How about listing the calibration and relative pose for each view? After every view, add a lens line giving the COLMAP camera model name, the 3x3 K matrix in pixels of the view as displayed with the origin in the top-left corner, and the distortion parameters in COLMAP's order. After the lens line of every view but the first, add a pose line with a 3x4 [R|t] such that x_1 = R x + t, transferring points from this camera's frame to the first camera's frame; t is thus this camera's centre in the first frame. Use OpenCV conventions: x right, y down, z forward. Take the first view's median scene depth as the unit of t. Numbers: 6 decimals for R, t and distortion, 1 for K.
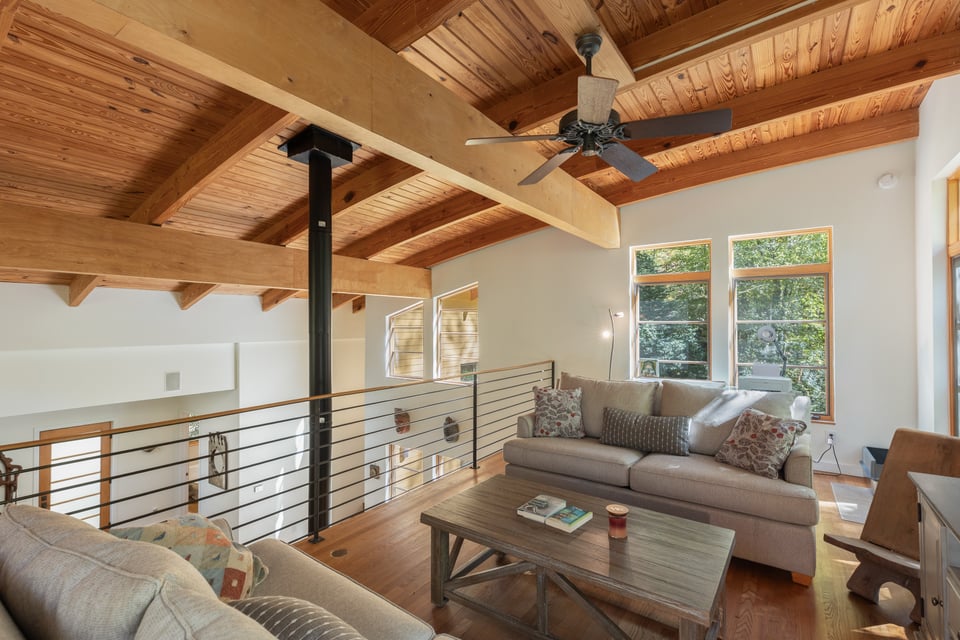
lens RADIAL K [[439.4, 0, 480.9], [0, 439.4, 315.0], [0, 0, 1]] dist [0.002924, 0.000586]
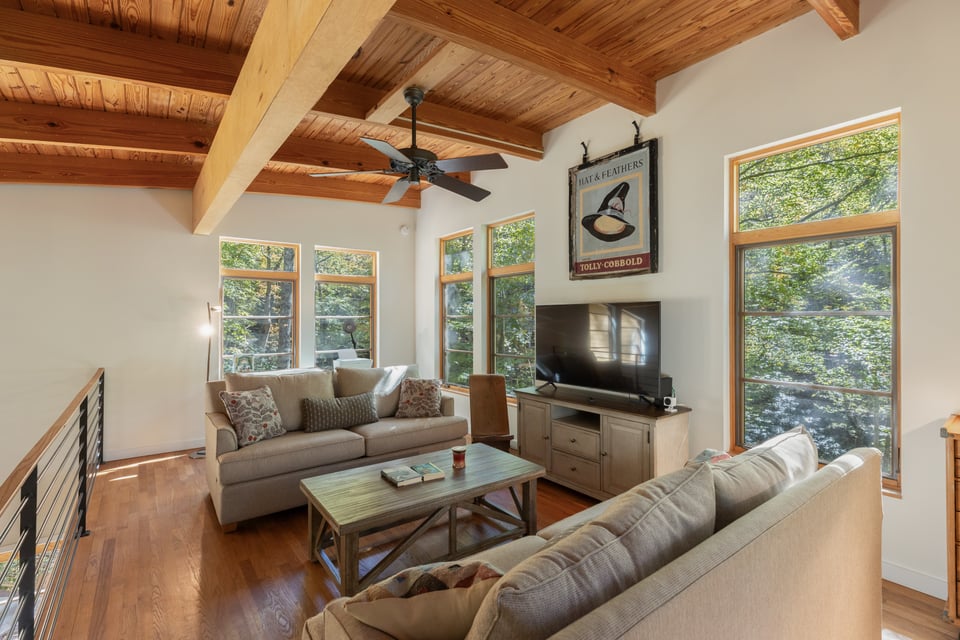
lens RADIAL K [[428.9, 0, 480.0], [0, 428.9, 320.0], [0, 0, 1]] dist [0.002897, 0.000478]
pose [[0.298718, 0.001128, 0.954341, -0.558767], [-0.020793, 0.999770, 0.005327, 0.009729], [-0.954115, -0.021435, 0.298672, 0.300670]]
